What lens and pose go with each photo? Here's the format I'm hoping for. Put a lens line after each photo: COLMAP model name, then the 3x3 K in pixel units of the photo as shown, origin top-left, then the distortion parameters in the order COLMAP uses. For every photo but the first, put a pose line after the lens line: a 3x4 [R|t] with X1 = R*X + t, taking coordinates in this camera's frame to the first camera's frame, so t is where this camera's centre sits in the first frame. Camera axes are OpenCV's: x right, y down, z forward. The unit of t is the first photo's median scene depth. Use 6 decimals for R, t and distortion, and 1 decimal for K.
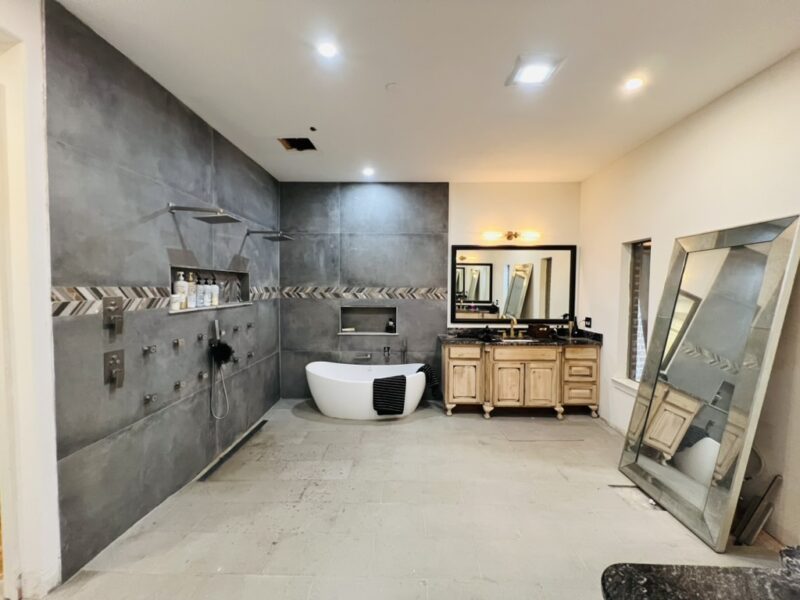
lens RADIAL K [[319.5, 0, 400.0], [0, 319.5, 300.0], [0, 0, 1]] dist [-0.009880, -0.000132]
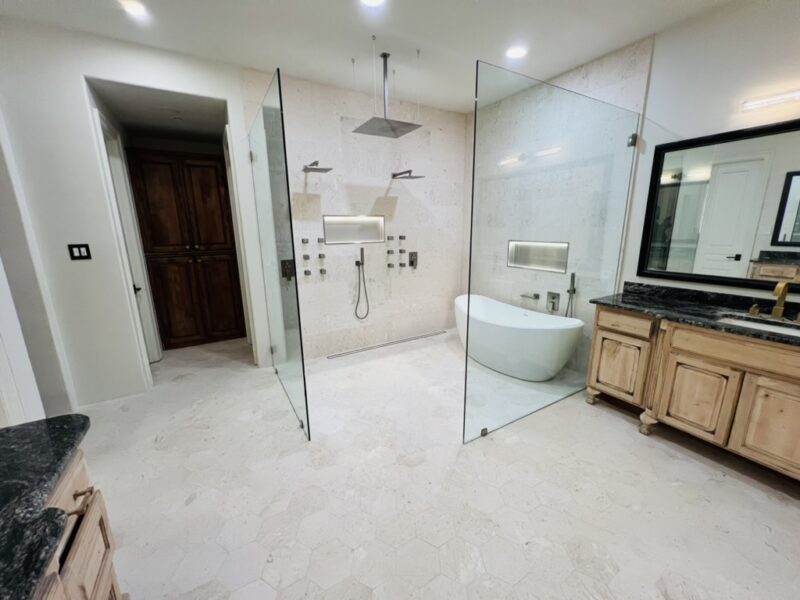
lens RADIAL K [[319.5, 0, 400.0], [0, 319.5, 300.0], [0, 0, 1]] dist [-0.009880, -0.000132]
pose [[0.520861, 0.178849, -0.834696, 0.497039], [-0.005314, 0.978466, 0.206339, -0.010319], [0.853625, -0.103038, 0.510595, 0.296585]]
